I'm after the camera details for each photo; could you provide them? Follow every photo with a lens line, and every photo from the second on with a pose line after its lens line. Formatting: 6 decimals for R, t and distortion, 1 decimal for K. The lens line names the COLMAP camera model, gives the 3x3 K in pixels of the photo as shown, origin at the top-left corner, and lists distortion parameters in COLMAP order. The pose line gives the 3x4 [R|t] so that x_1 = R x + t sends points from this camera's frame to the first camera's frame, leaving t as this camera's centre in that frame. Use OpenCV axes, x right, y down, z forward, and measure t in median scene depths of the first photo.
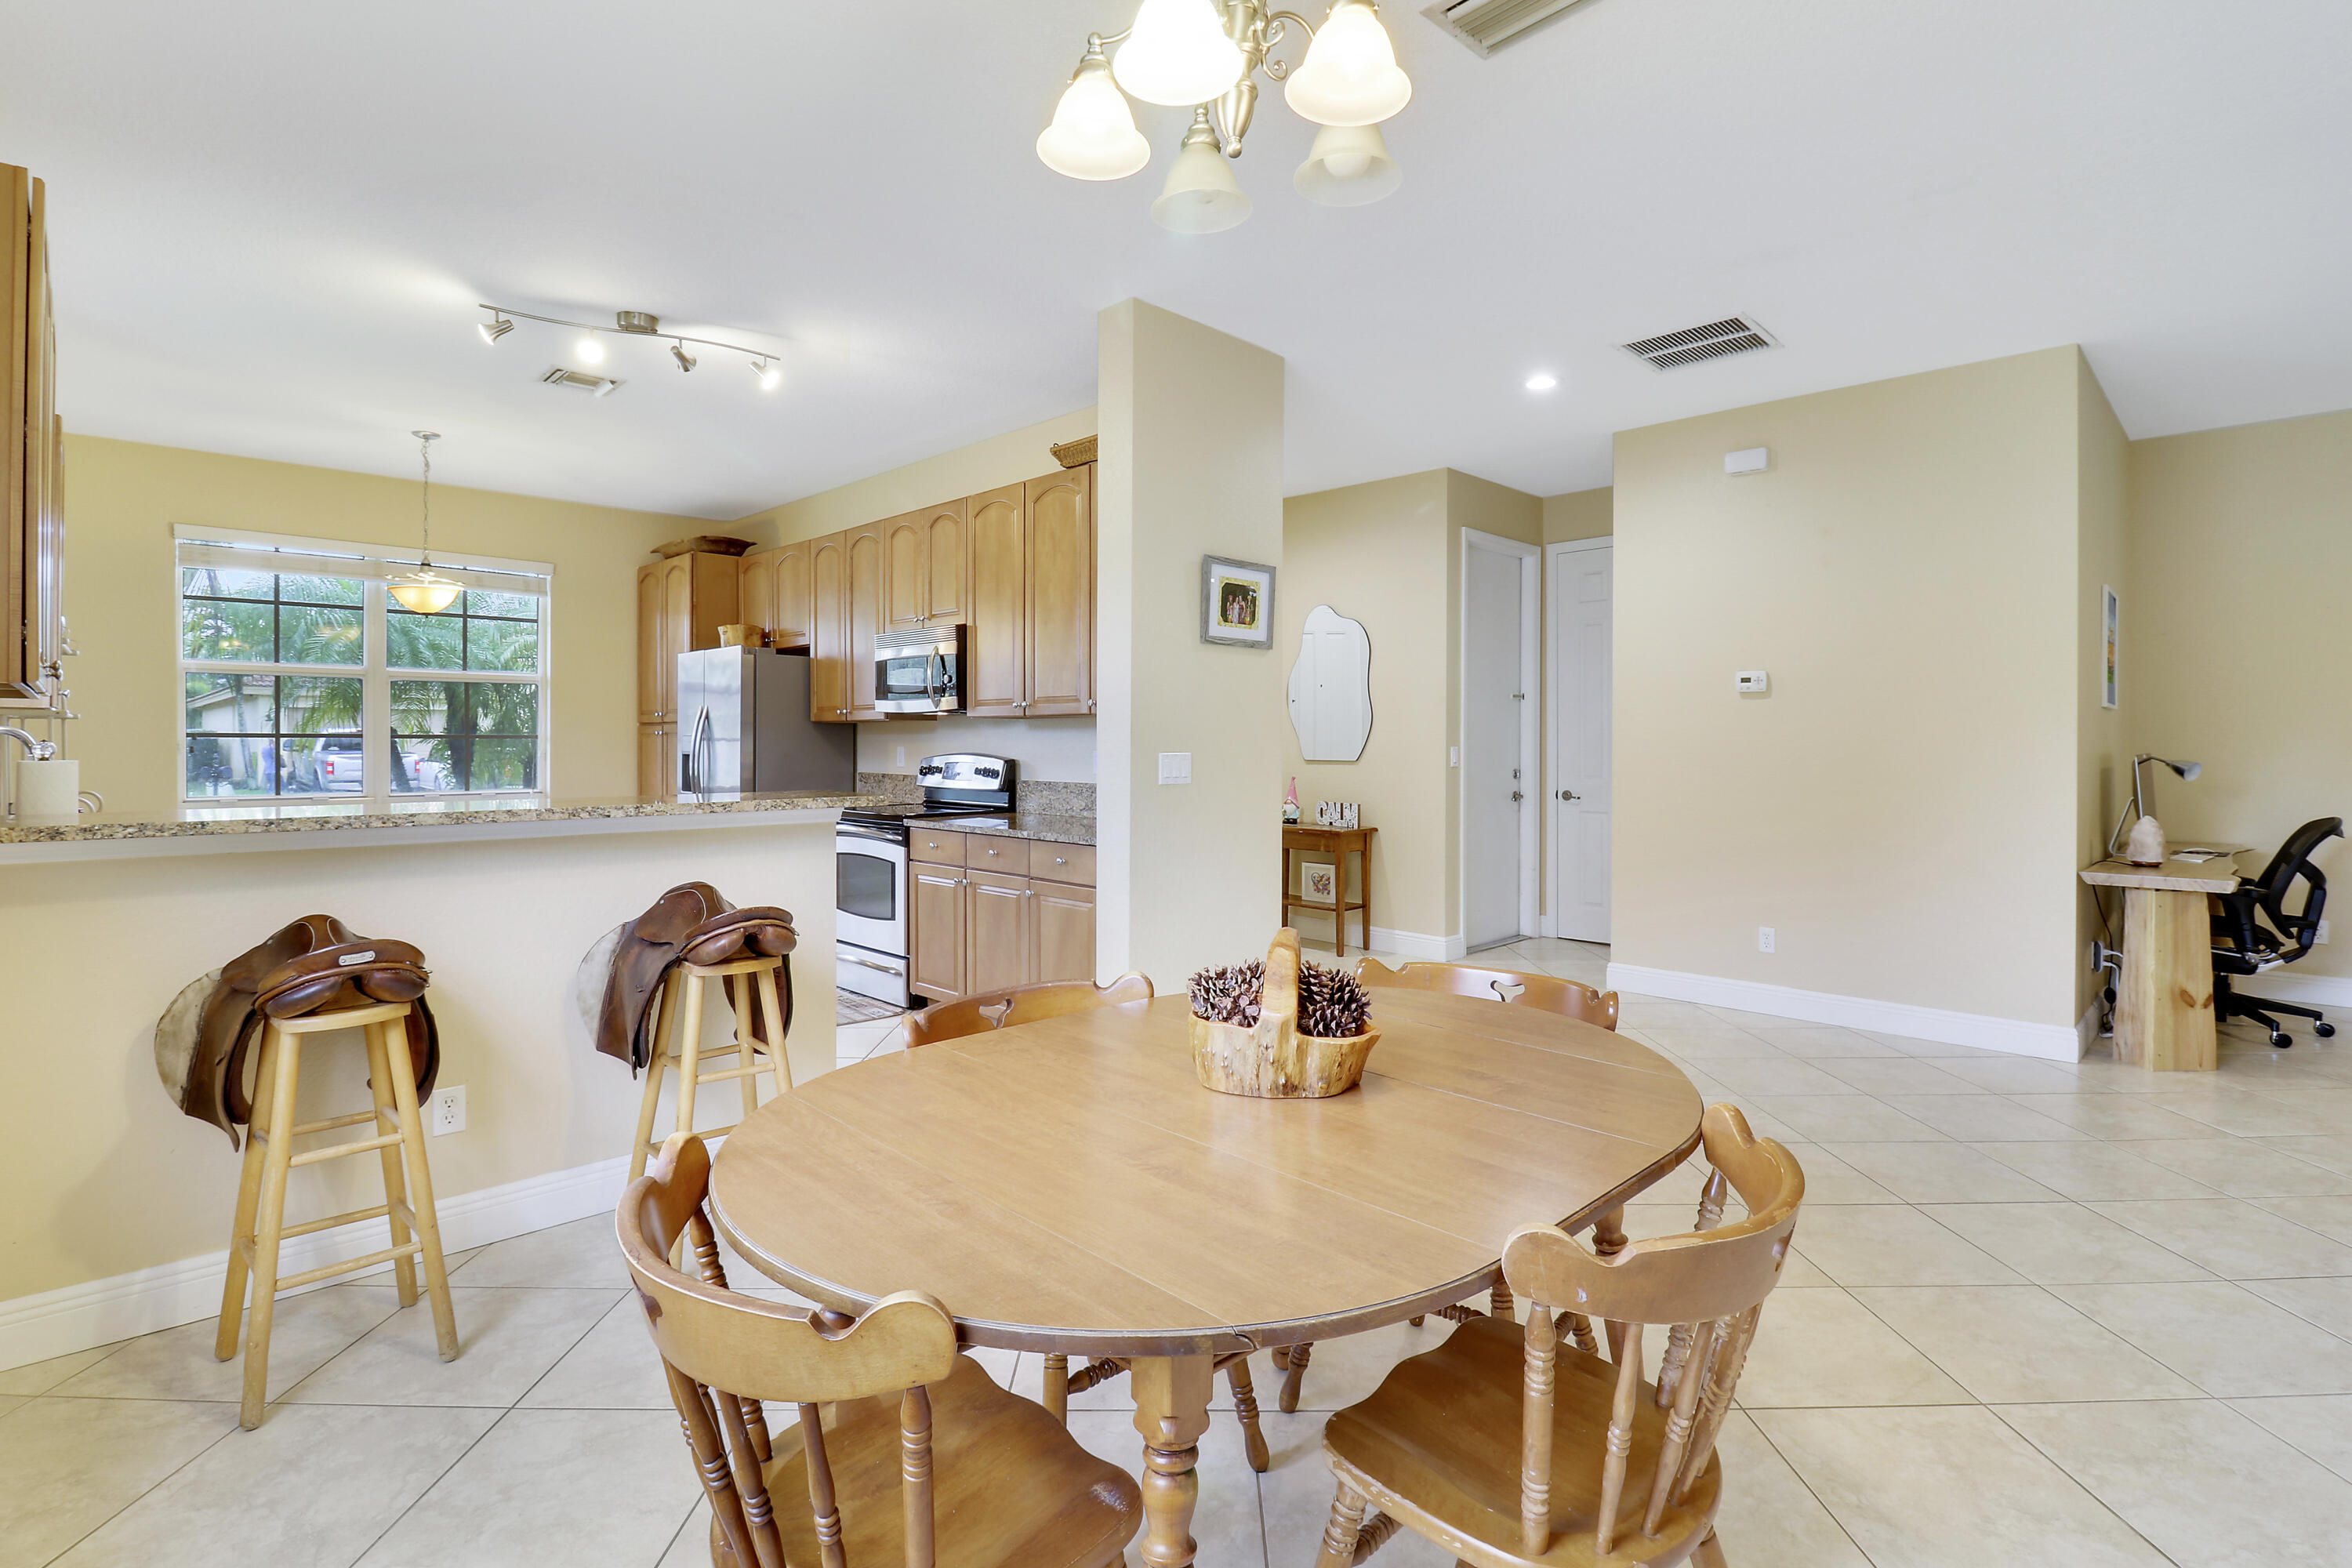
lens RADIAL K [[1121.9, 0, 1187.3], [0, 1121.9, 756.2], [0, 0, 1]] dist [-0.010715, -0.000673]
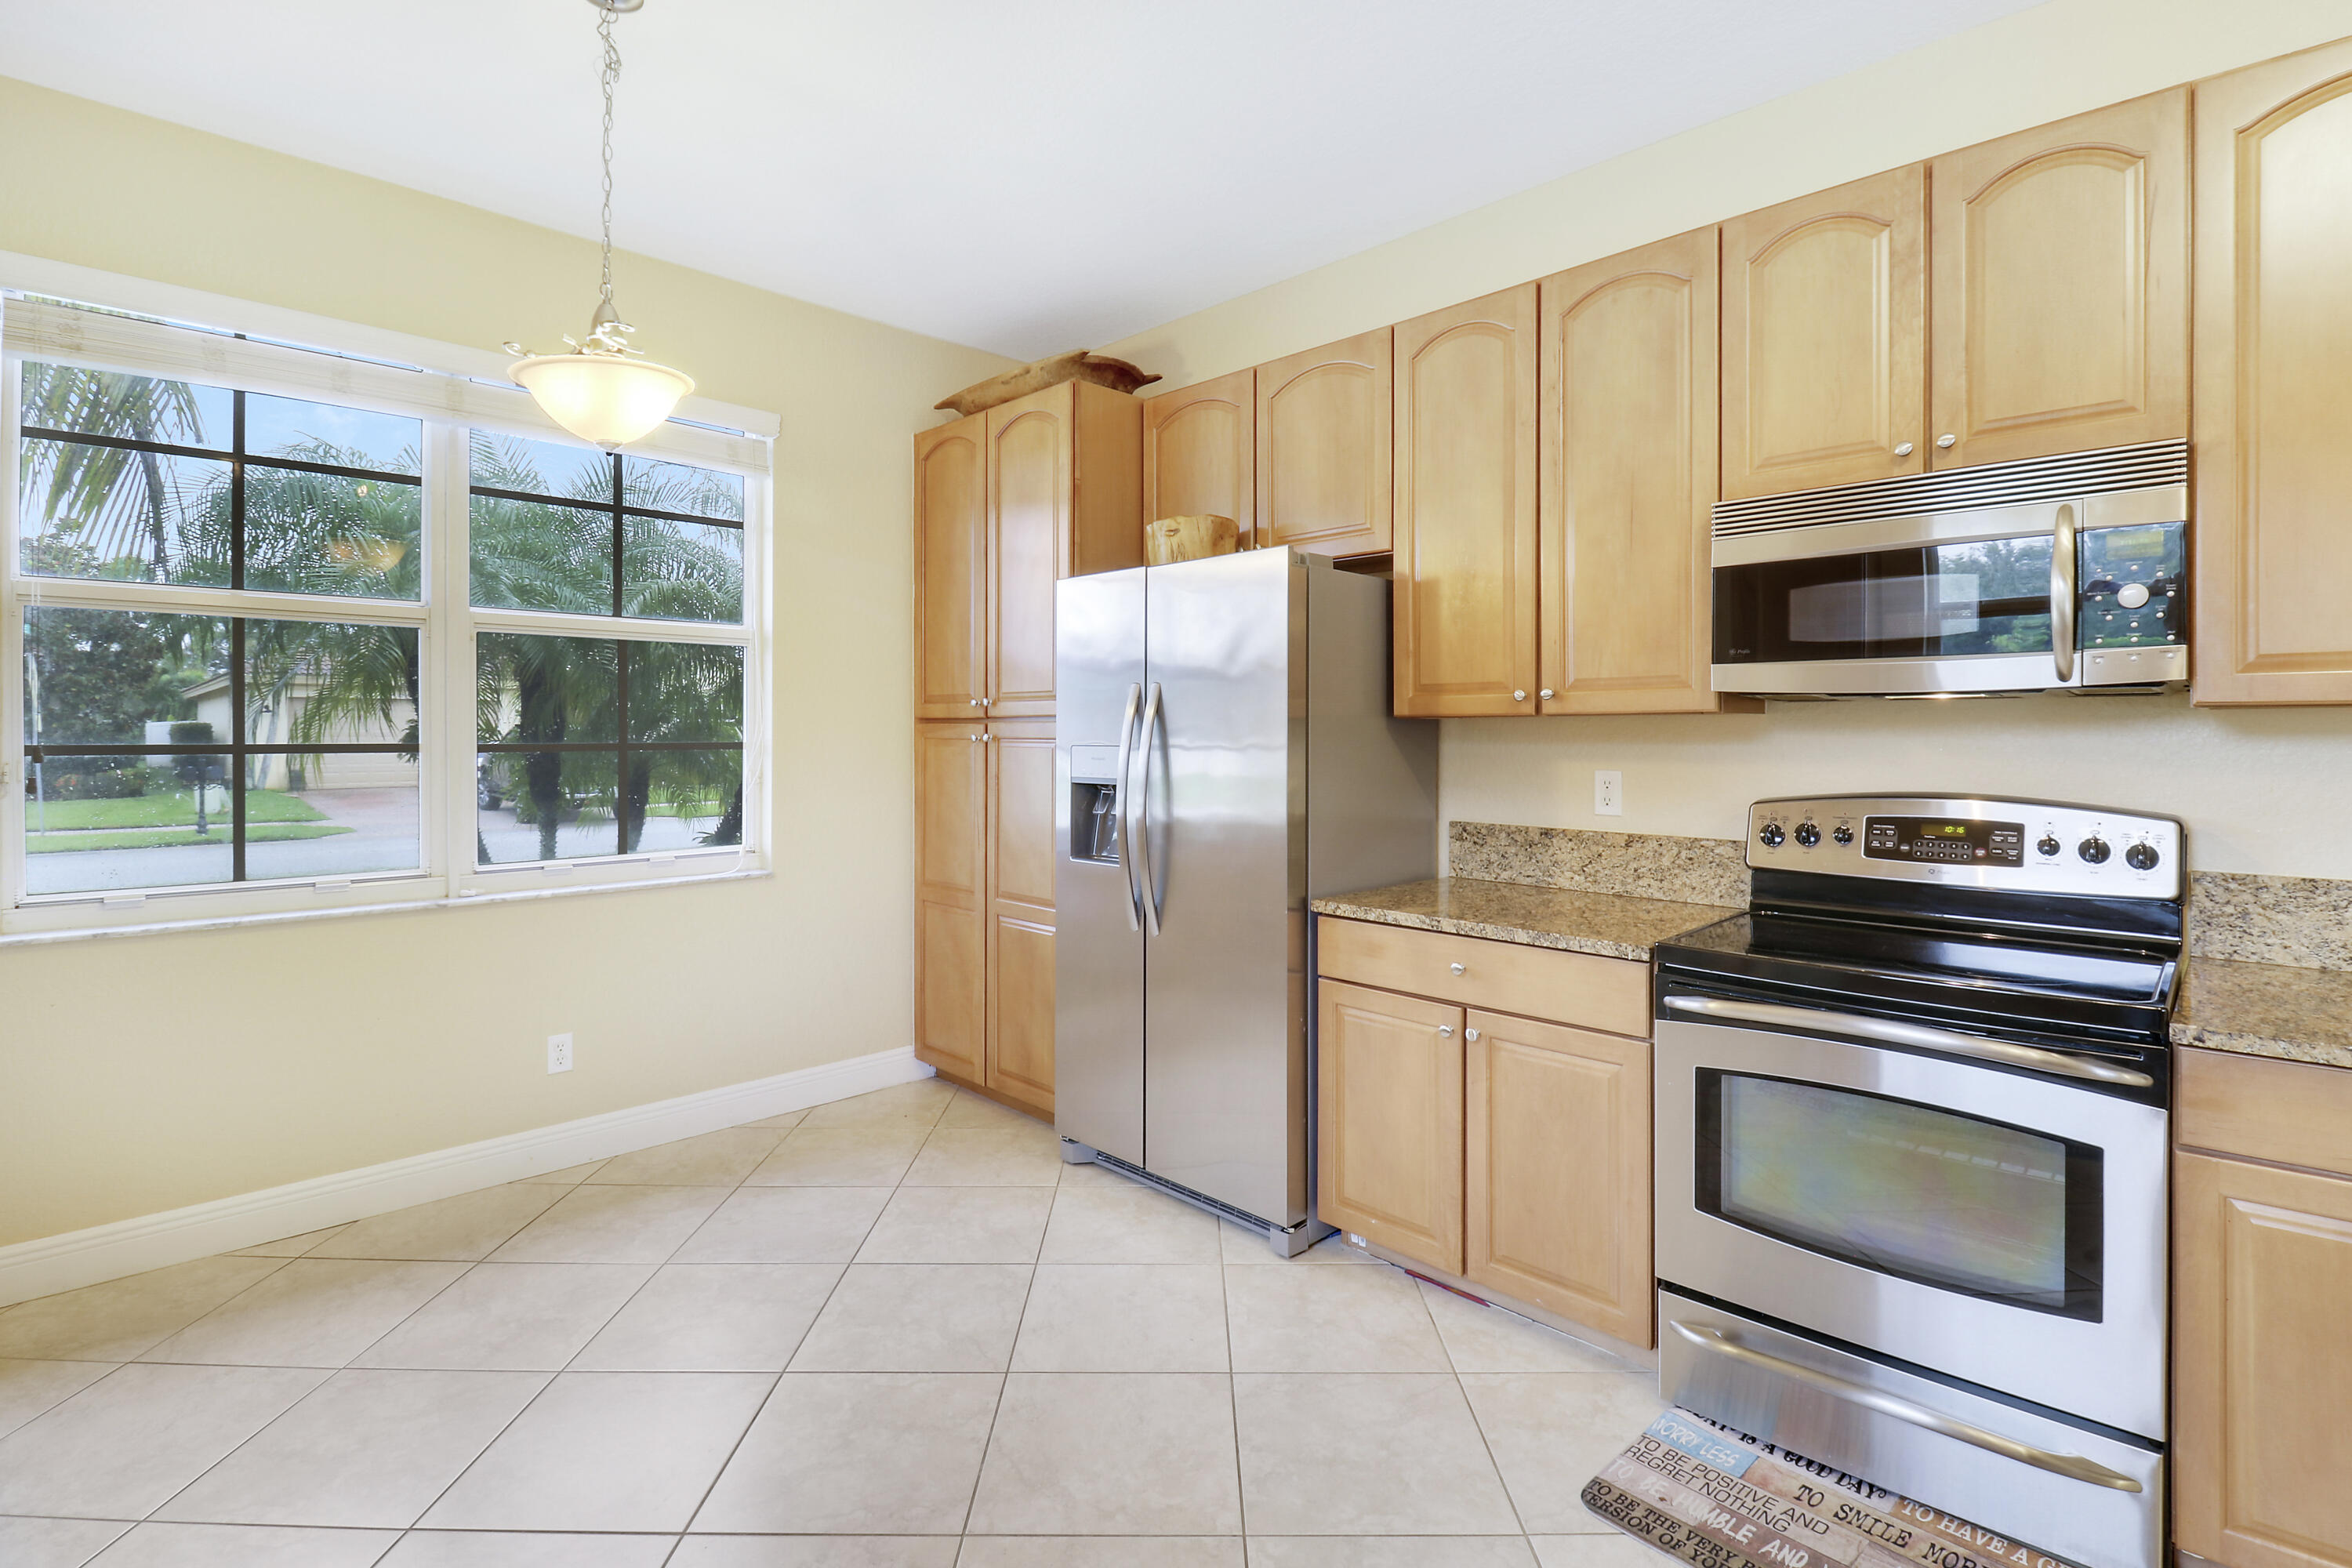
lens RADIAL K [[1115.6, 0, 1189.5], [0, 1115.6, 734.7], [0, 0, 1]] dist [0.003874, -0.012485]
pose [[0.999996, -0.002660, -0.000175, -0.442570], [0.002658, 0.999961, -0.008432, -0.020362], [0.000198, 0.008431, 0.999964, 0.564189]]
